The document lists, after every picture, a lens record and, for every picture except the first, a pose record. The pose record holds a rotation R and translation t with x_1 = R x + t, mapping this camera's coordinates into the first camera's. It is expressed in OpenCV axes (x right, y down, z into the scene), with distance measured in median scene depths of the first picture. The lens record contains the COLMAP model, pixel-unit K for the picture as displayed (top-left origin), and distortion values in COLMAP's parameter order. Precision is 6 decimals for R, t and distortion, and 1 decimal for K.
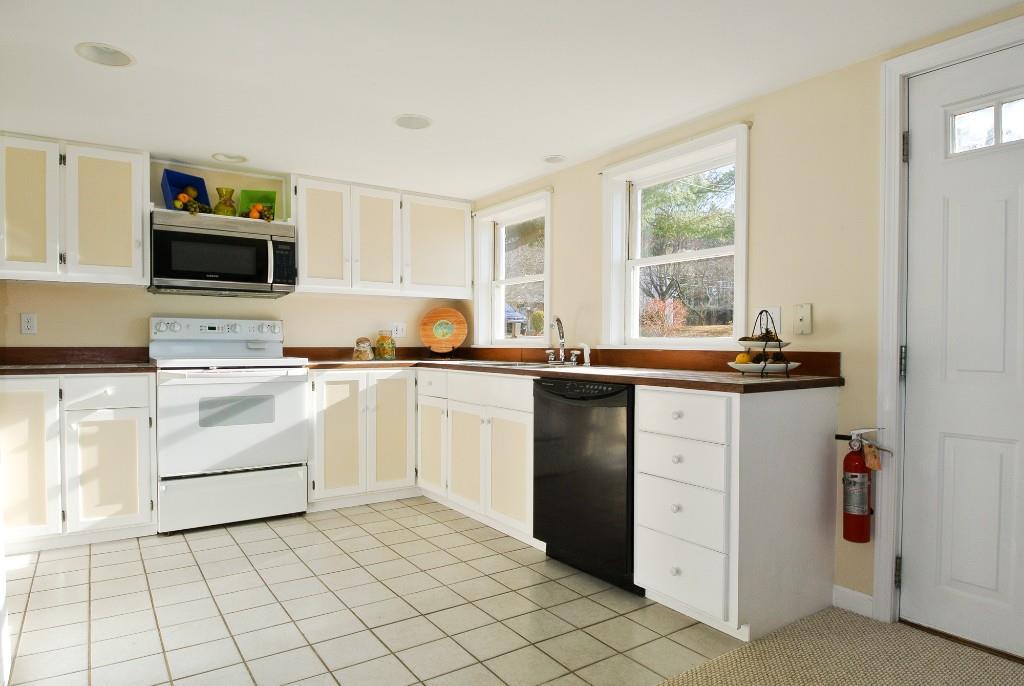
lens RADIAL K [[618.5, 0, 510.7], [0, 618.5, 345.7], [0, 0, 1]] dist [-0.004940, -0.001527]
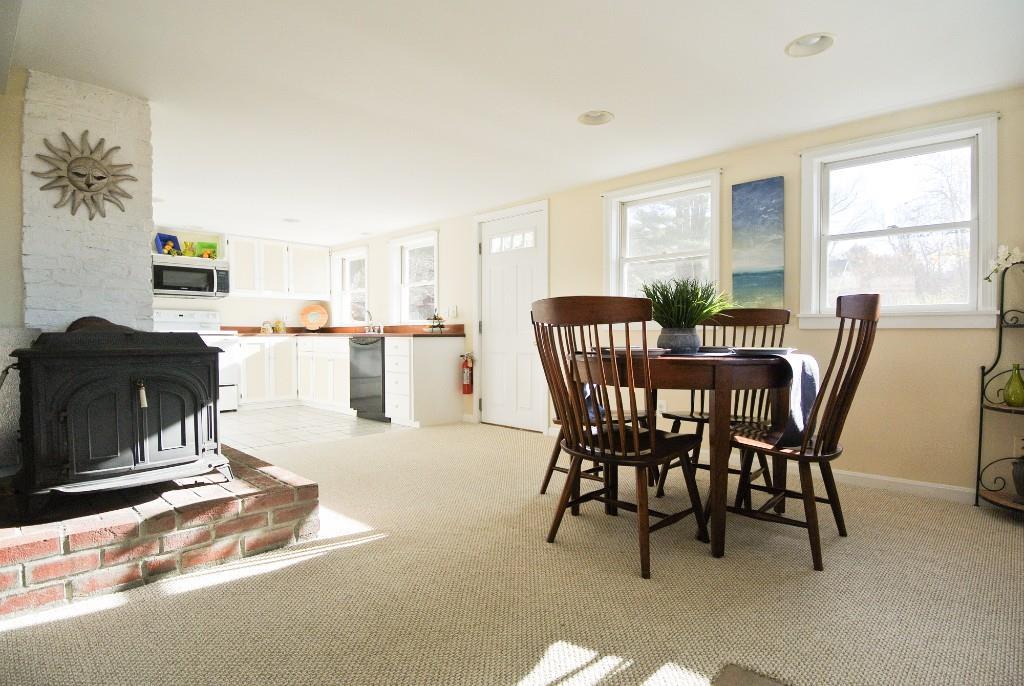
lens RADIAL K [[538.4, 0, 511.7], [0, 538.4, 348.7], [0, 0, 1]] dist [-0.006627, -0.001982]
pose [[0.979065, -0.008028, 0.203387, 0.172827], [0.003922, 0.999780, 0.020582, 0.044509], [-0.203508, -0.019353, 0.978882, -0.829837]]
